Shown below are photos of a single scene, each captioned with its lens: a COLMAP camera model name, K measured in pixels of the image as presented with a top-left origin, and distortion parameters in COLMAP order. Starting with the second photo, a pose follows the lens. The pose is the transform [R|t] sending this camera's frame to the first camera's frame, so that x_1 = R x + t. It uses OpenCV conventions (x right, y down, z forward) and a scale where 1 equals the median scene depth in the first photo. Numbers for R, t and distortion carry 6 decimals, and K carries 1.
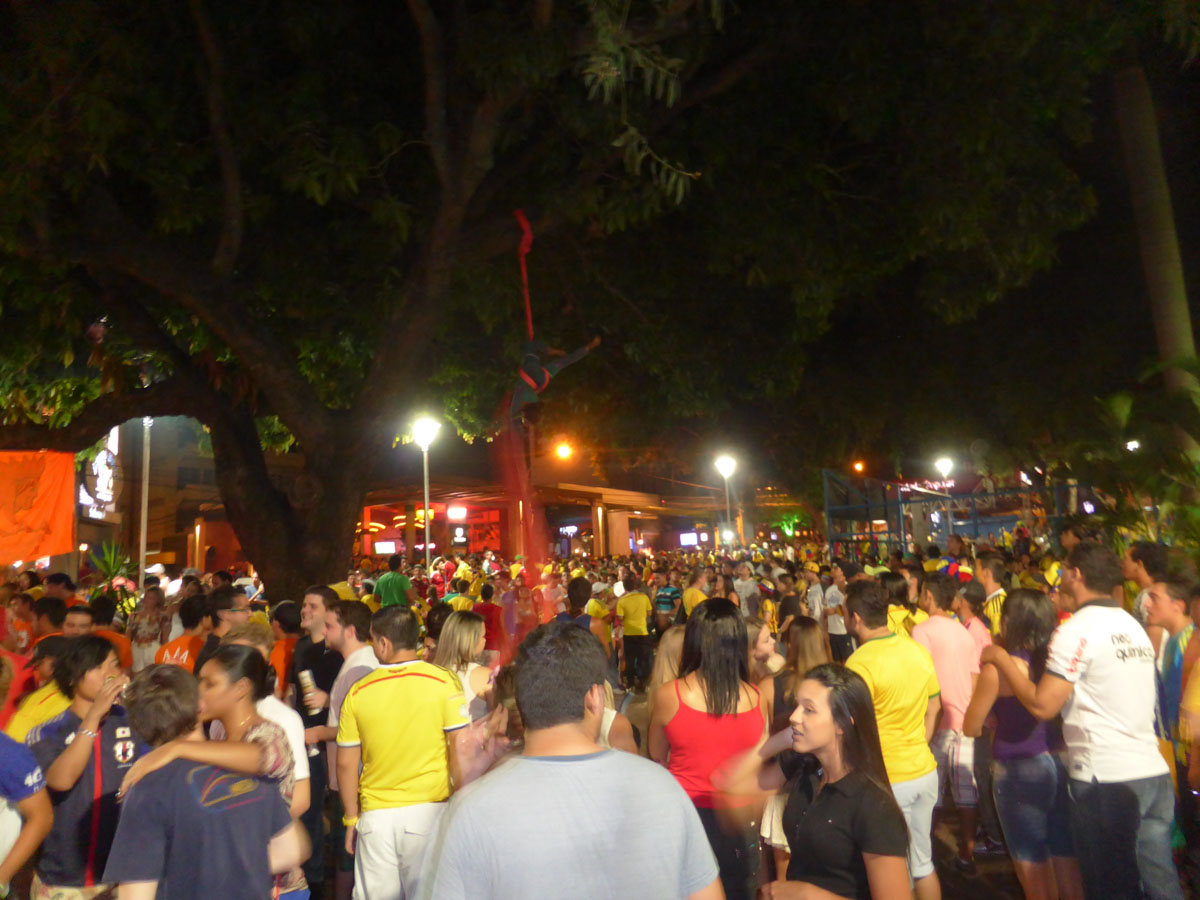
lens RADIAL K [[848.9, 0, 600.0], [0, 848.9, 450.0], [0, 0, 1]] dist [-0.000433, 0.002519]
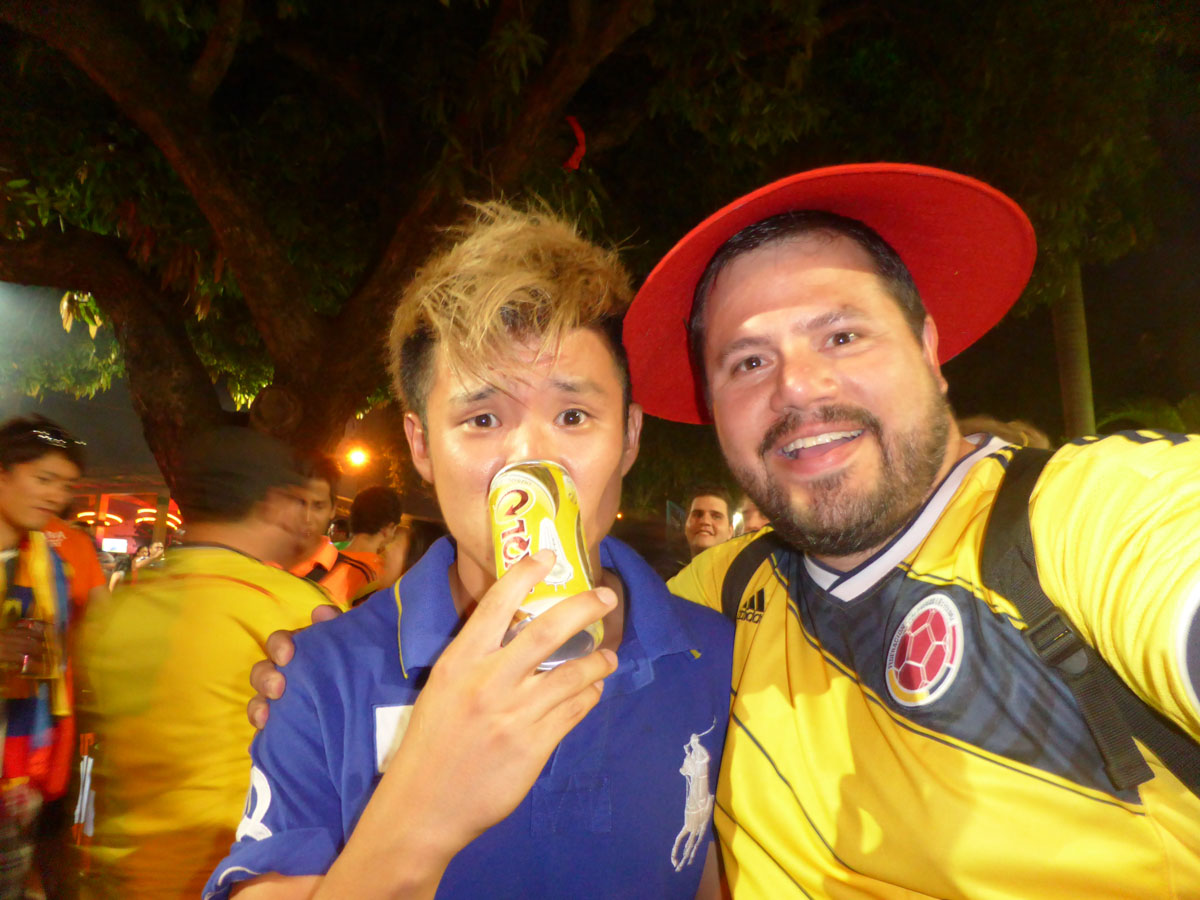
lens RADIAL K [[848.9, 0, 600.0], [0, 848.9, 450.0], [0, 0, 1]] dist [-0.000433, 0.002519]
pose [[0.949251, 0.122357, 0.289742, -0.142898], [-0.110051, 0.992206, -0.058454, 0.045871], [-0.294636, 0.023601, 0.955318, 0.107884]]
